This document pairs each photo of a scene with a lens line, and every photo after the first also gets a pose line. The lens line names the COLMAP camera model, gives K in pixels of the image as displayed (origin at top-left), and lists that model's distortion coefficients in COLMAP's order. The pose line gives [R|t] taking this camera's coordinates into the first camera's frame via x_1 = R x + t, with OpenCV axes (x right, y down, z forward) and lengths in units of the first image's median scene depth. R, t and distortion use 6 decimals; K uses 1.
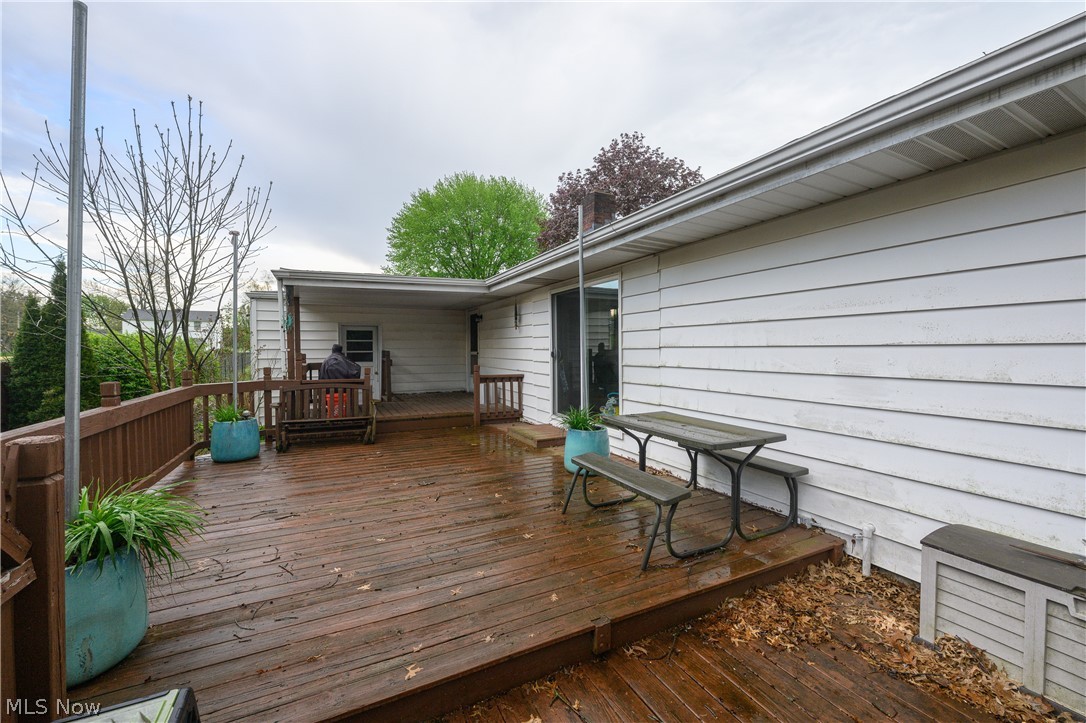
lens RADIAL K [[431.6, 0, 540.1], [0, 431.6, 355.1], [0, 0, 1]] dist [0.000153, -0.000031]
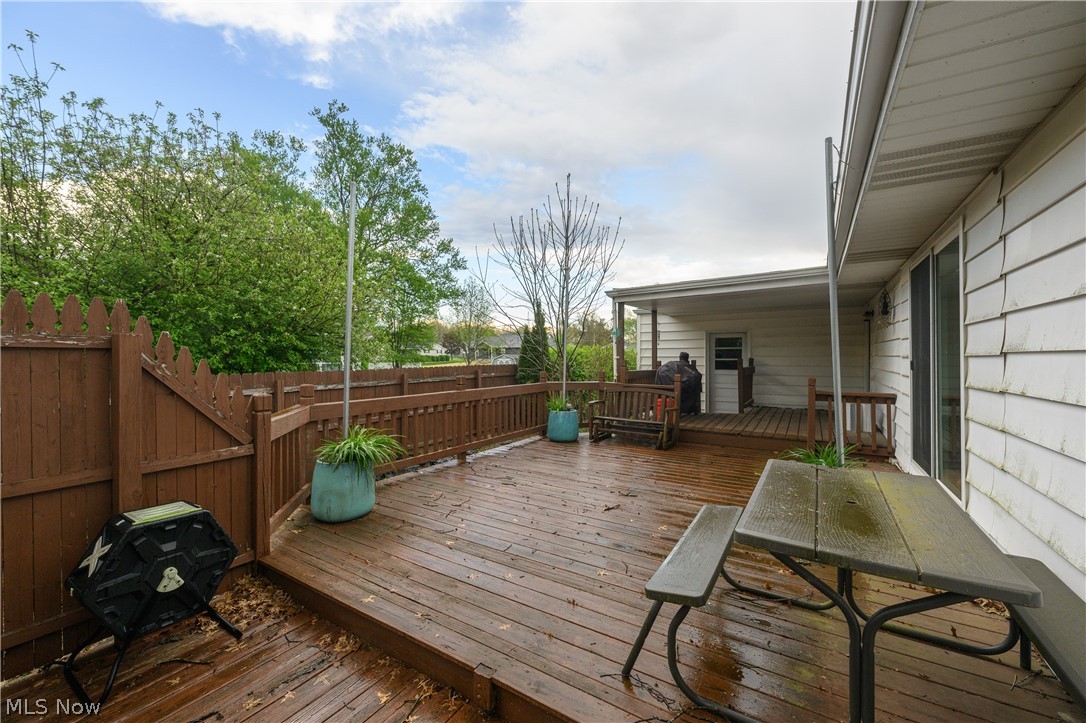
lens RADIAL K [[431.6, 0, 541.1], [0, 431.6, 361.3], [0, 0, 1]] dist [0.000153, -0.000031]
pose [[0.512820, 0.009854, -0.858440, 0.381681], [-0.013134, 0.999907, 0.003632, -0.003476], [0.858396, 0.009413, 0.512902, 0.264337]]
